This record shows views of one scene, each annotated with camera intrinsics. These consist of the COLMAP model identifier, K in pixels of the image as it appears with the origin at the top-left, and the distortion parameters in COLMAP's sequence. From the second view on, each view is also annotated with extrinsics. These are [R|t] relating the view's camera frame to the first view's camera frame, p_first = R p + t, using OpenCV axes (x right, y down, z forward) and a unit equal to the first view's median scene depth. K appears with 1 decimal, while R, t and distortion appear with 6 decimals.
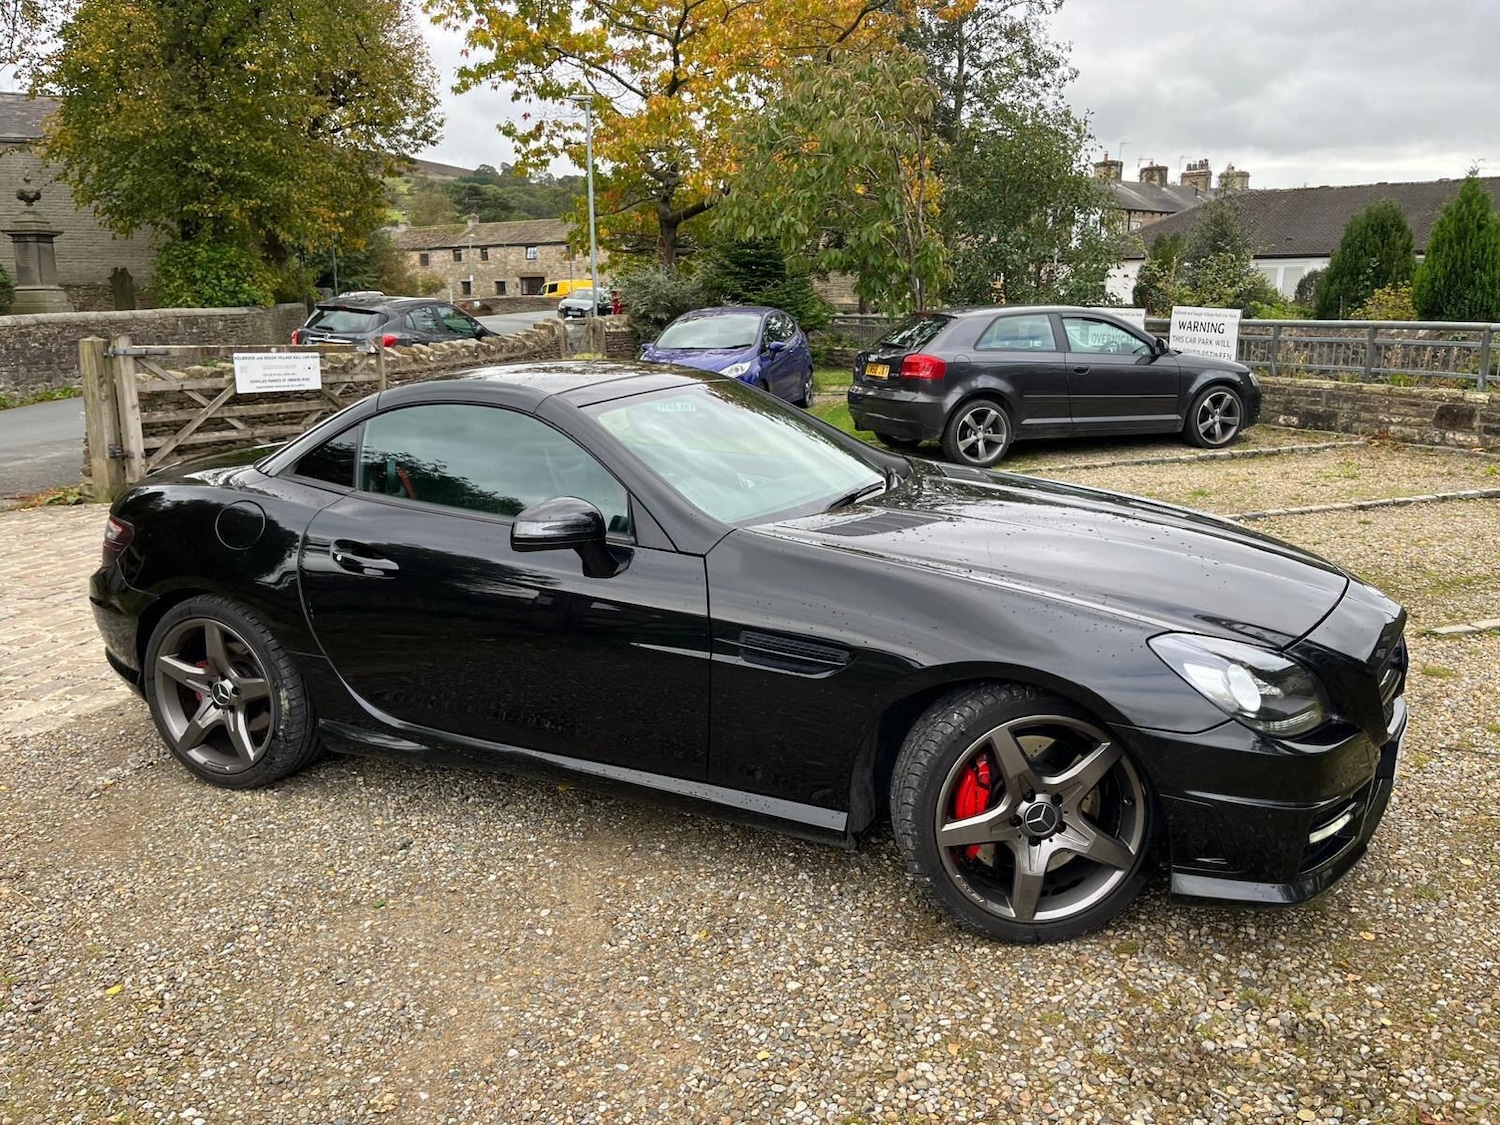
lens RADIAL K [[1131.7, 0, 758.6], [0, 1131.7, 552.4], [0, 0, 1]] dist [0.067889, -0.096761]
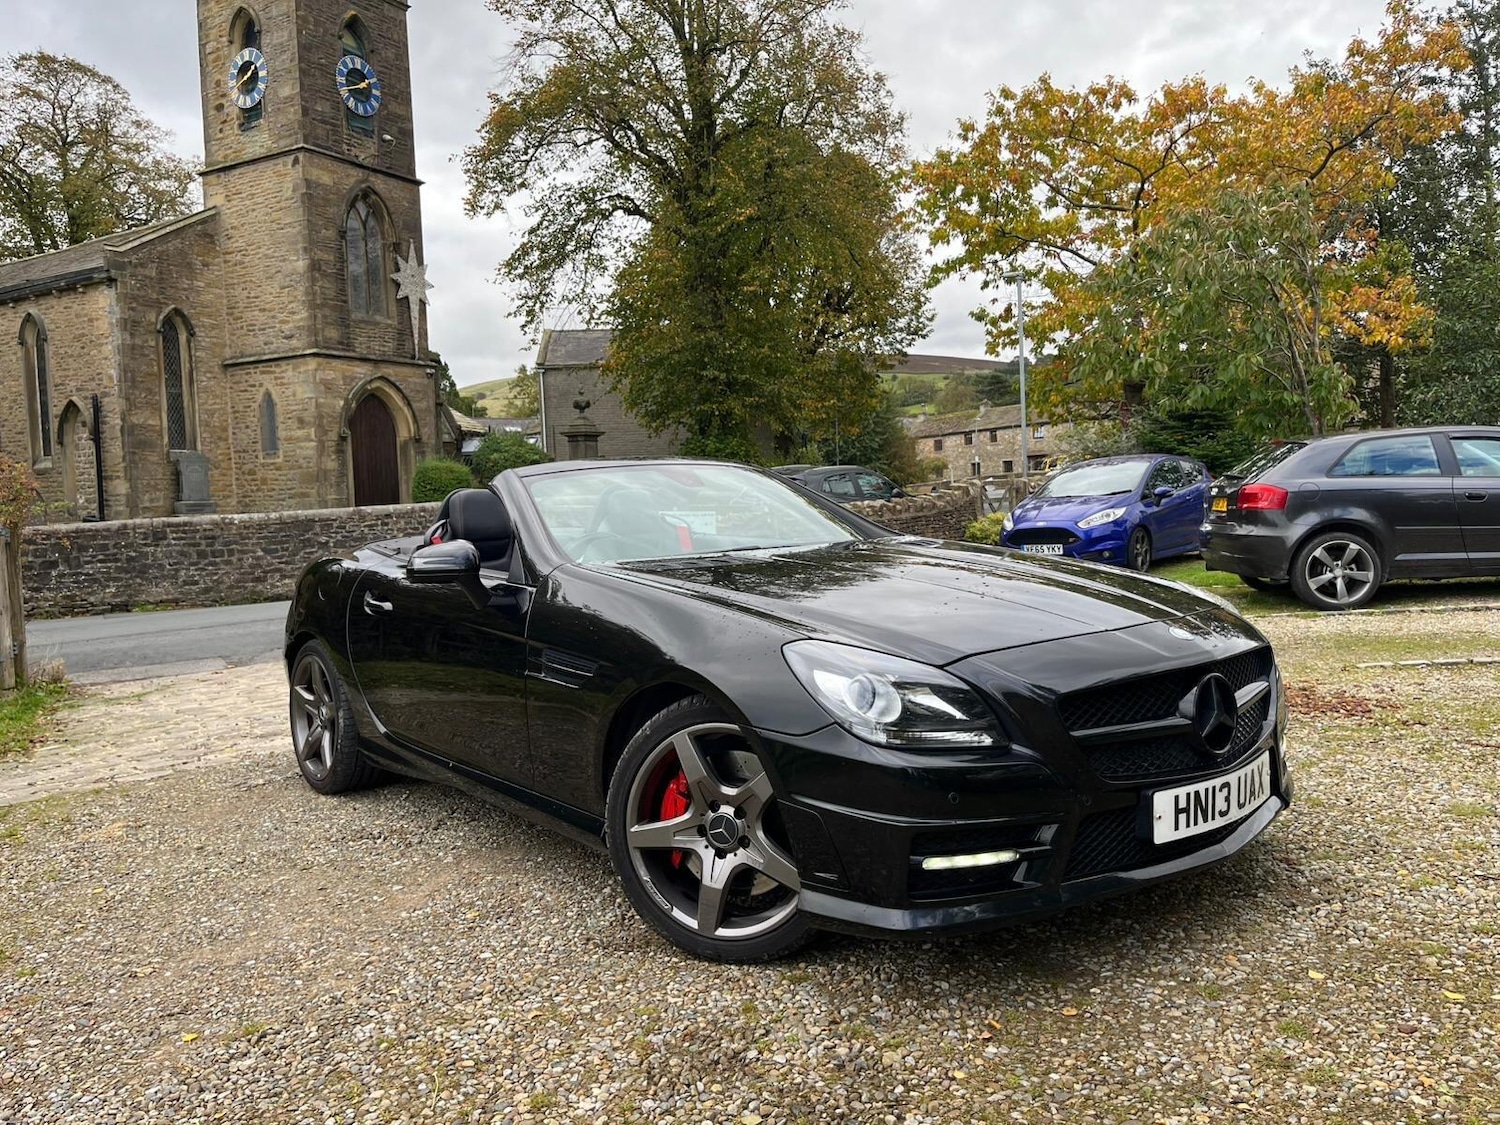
lens RADIAL K [[1131.7, 0, 758.6], [0, 1131.7, 552.4], [0, 0, 1]] dist [0.067889, -0.096761]
pose [[0.895556, -0.013229, -0.444751, 0.159757], [-0.056895, 0.987948, -0.143950, 0.029077], [0.441296, 0.154219, 0.884011, 0.017218]]
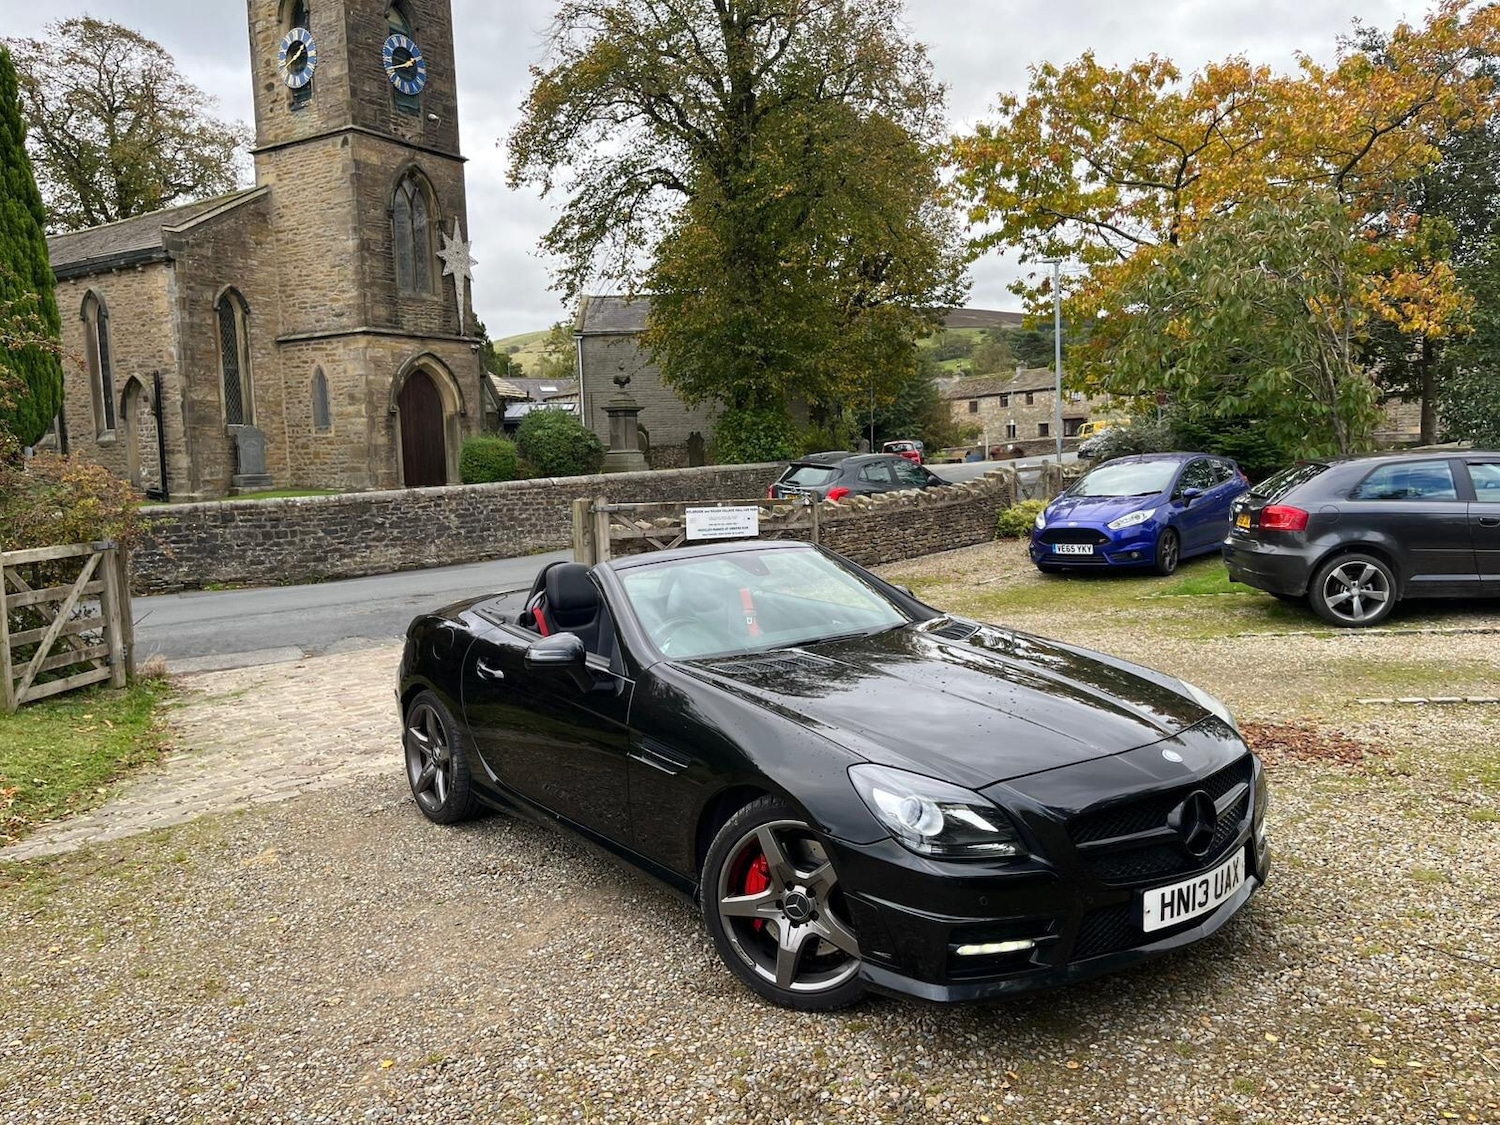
lens RADIAL K [[1134.6, 0, 750.2], [0, 1134.6, 557.2], [0, 0, 1]] dist [0.062730, -0.089472]
pose [[0.879839, 0.015946, -0.475004, 0.174643], [-0.070267, 0.992818, -0.096825, -0.005368], [0.470049, 0.118567, 0.874640, -0.039529]]
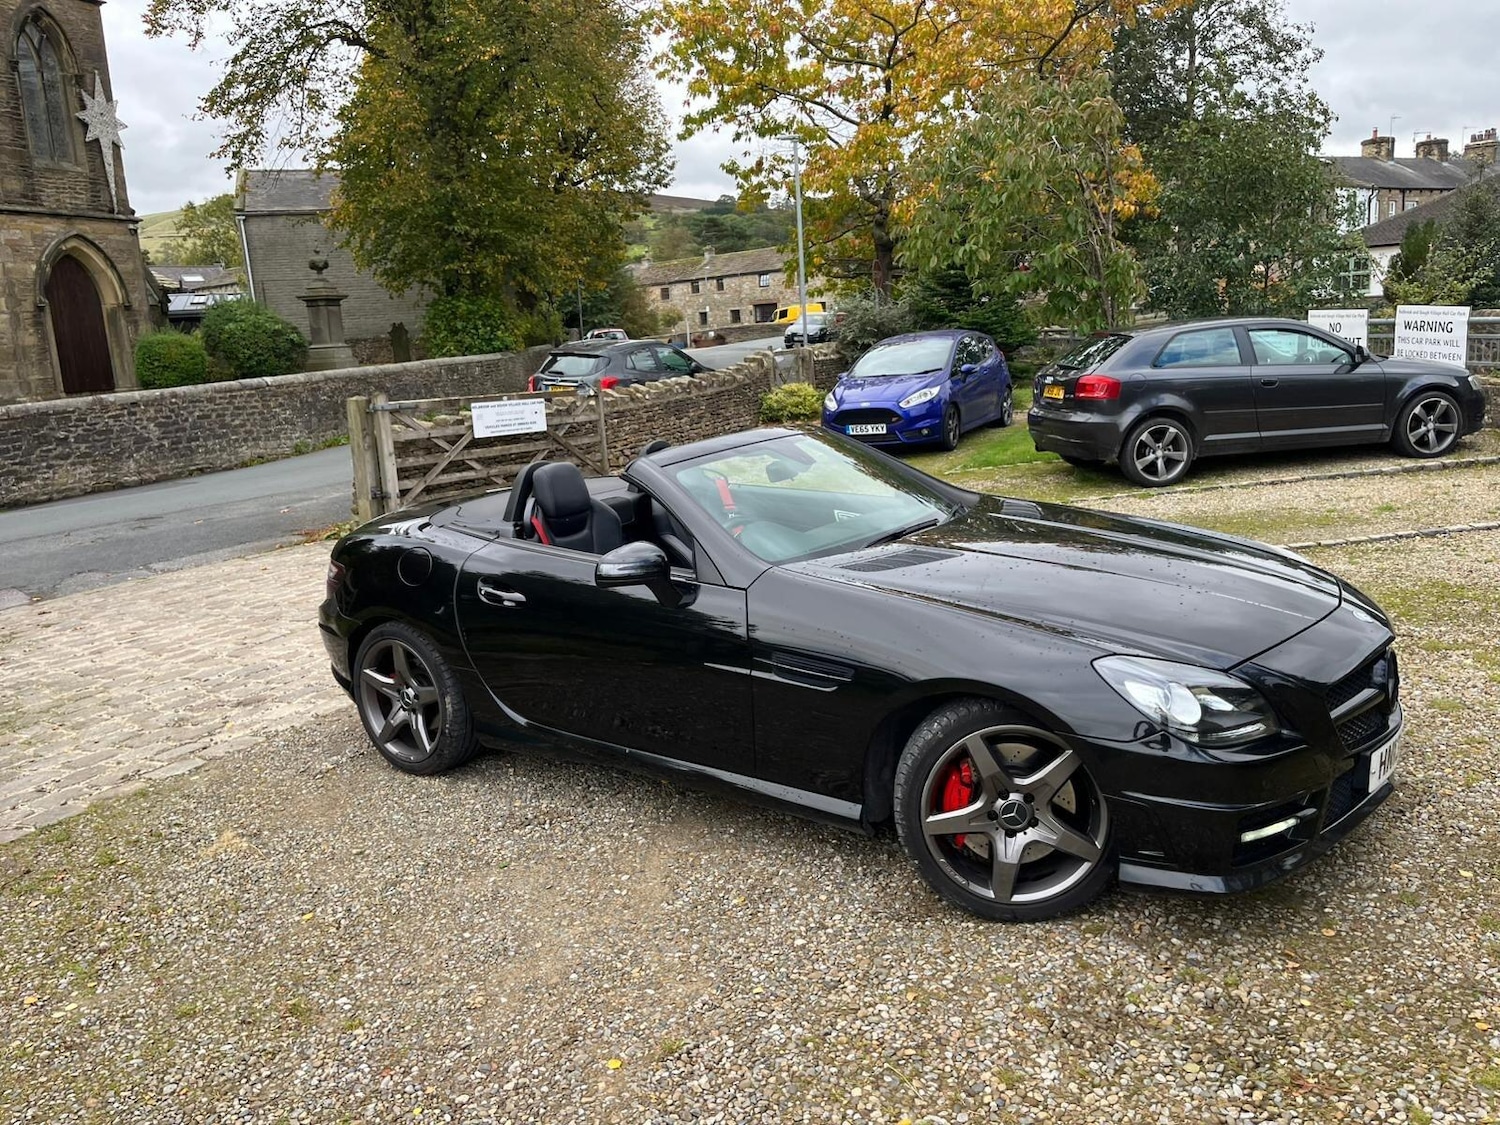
lens RADIAL K [[1131.6, 0, 751.4], [0, 1131.6, 570.2], [0, 0, 1]] dist [0.061802, -0.082551]
pose [[0.976205, -0.011158, -0.216563, 0.052414], [0.011485, 0.999934, 0.000253, -0.004421], [0.216546, -0.002734, 0.976269, -0.043320]]
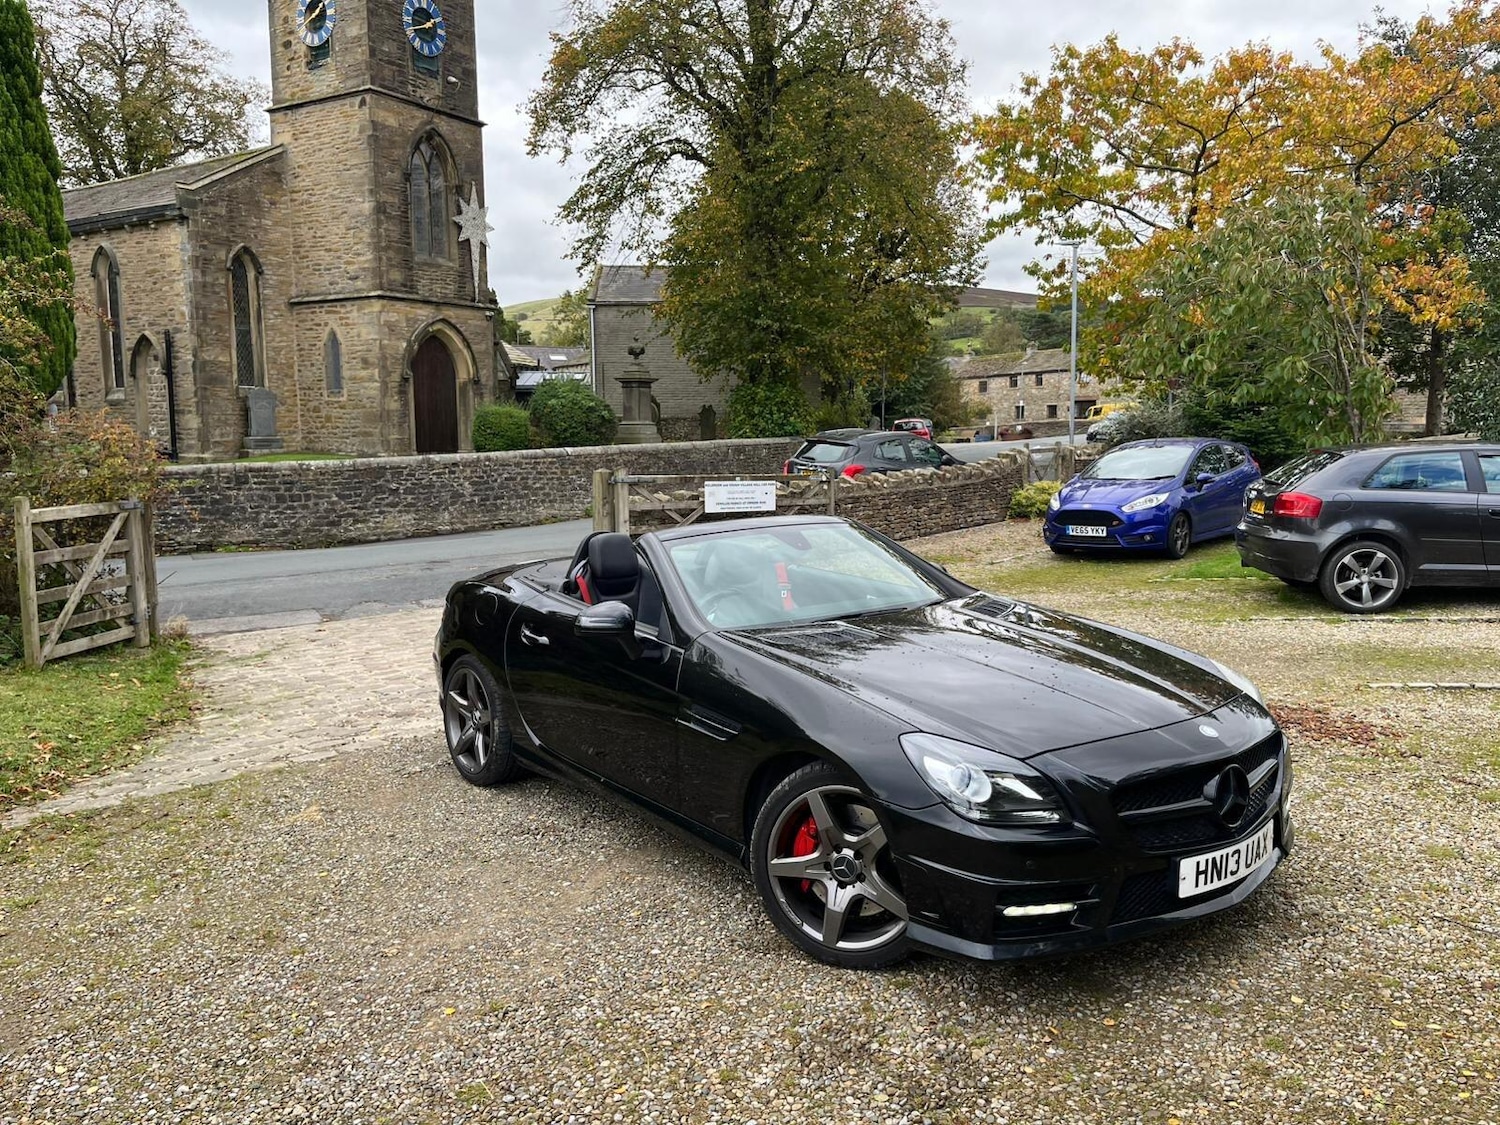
lens RADIAL K [[1134.8, 0, 773.9], [0, 1134.8, 555.9], [0, 0, 1]] dist [0.056136, -0.076020]
pose [[0.887183, 0.045955, -0.459124, 0.166909], [-0.091382, 0.992819, -0.077206, -0.003250], [0.452279, 0.110452, 0.885011, -0.053116]]
